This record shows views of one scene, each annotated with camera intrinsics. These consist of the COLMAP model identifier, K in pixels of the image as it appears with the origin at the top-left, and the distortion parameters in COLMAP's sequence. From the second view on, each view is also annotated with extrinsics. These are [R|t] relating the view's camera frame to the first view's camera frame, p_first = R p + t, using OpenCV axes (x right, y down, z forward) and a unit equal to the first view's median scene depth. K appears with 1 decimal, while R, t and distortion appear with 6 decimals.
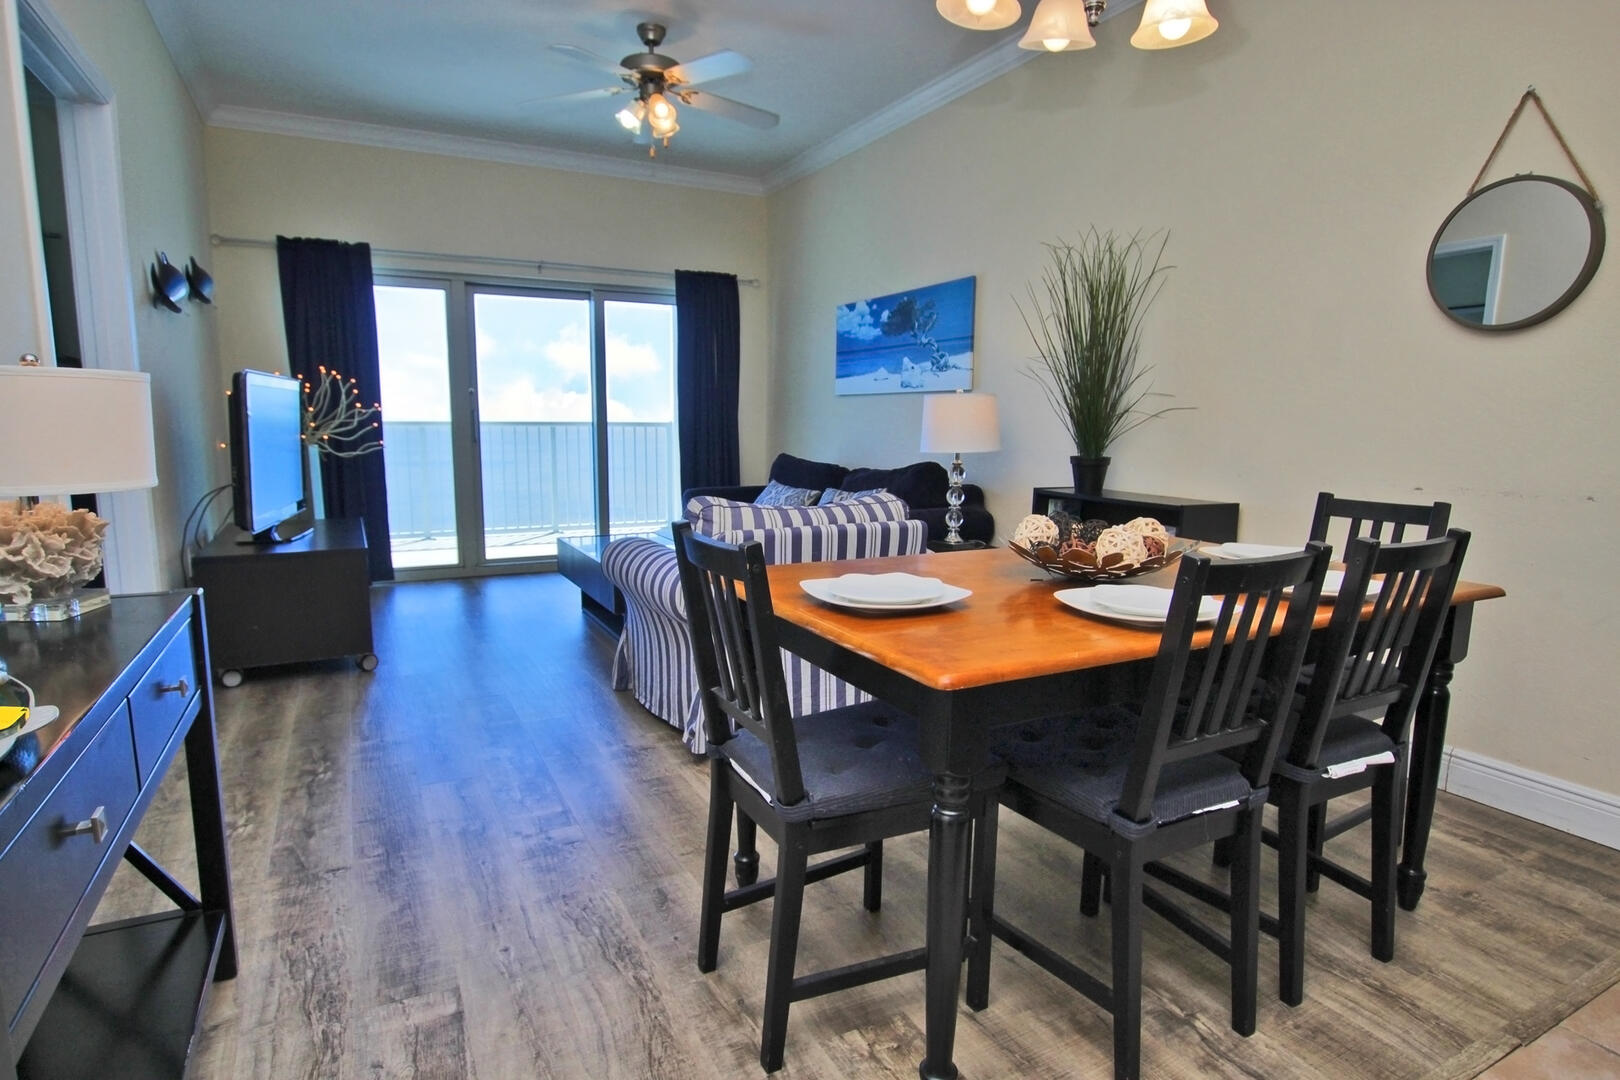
lens RADIAL K [[865.5, 0, 805.7], [0, 865.5, 549.0], [0, 0, 1]] dist [-0.015700, -0.000263]
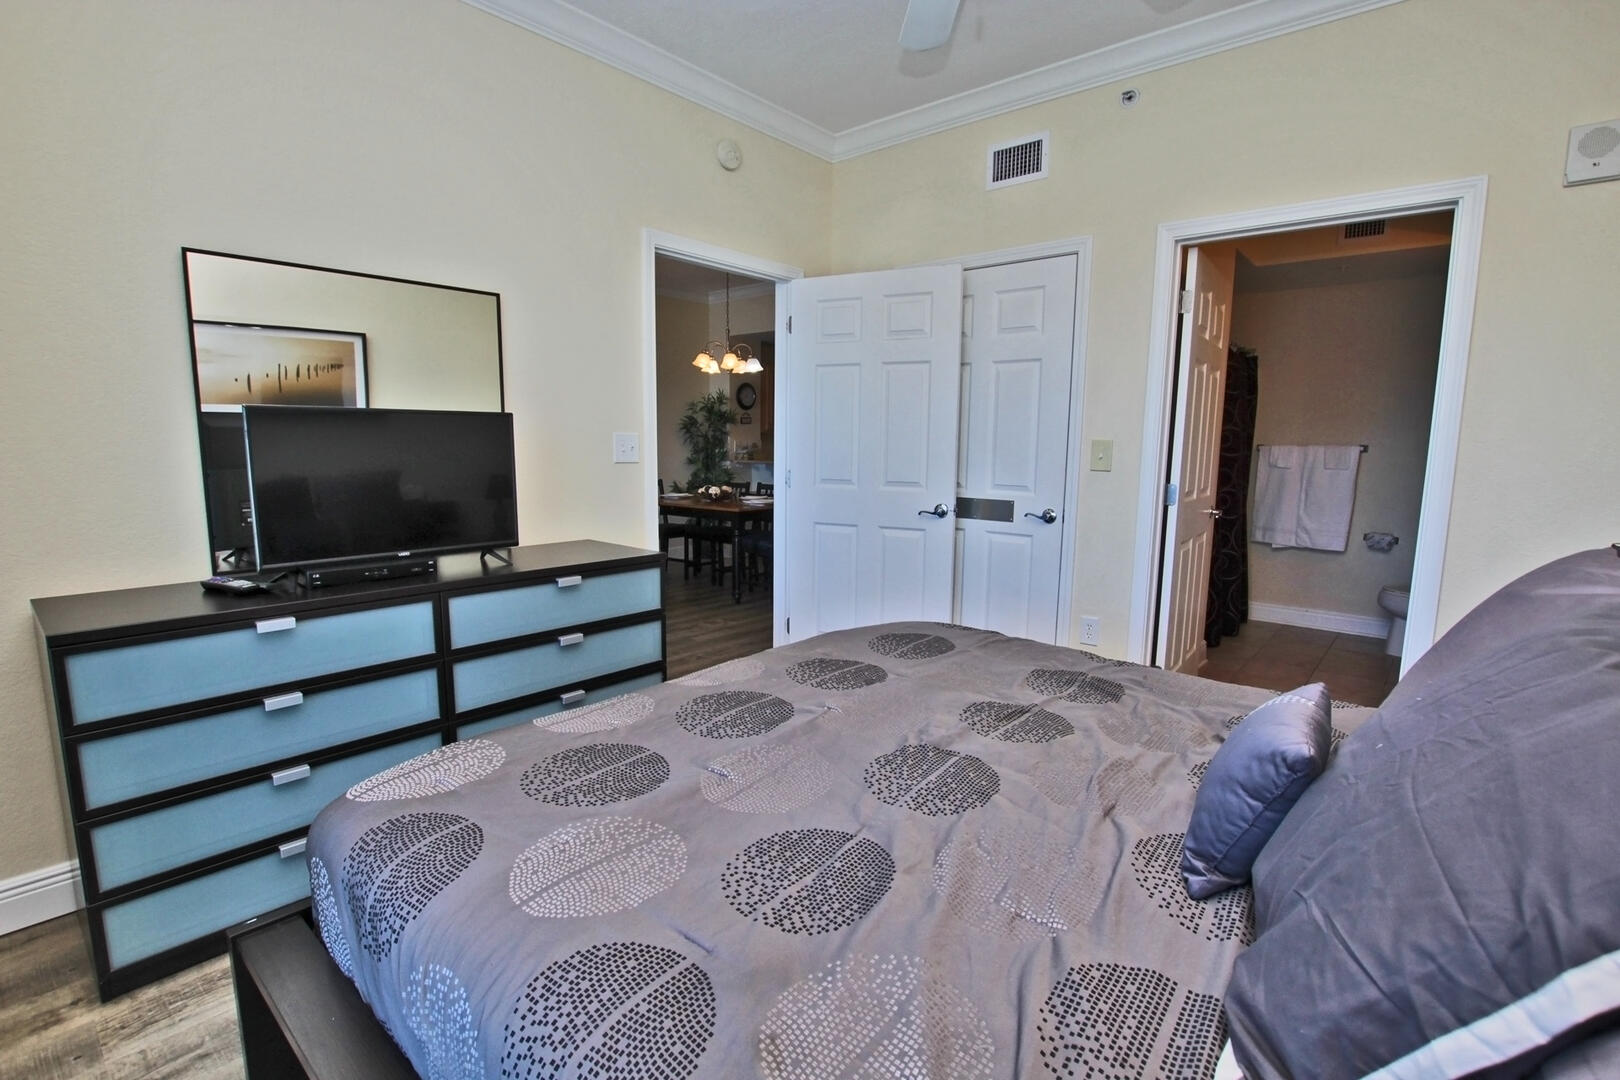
lens RADIAL K [[755.0, 0, 802.0], [0, 755.0, 546.0], [0, 0, 1]] dist [-0.027175, 0.000302]
pose [[-0.353283, -0.149304, 0.923525, -1.252635], [0.126807, 0.970429, 0.205395, -0.177663], [-0.926882, 0.189672, -0.323904, 0.730085]]
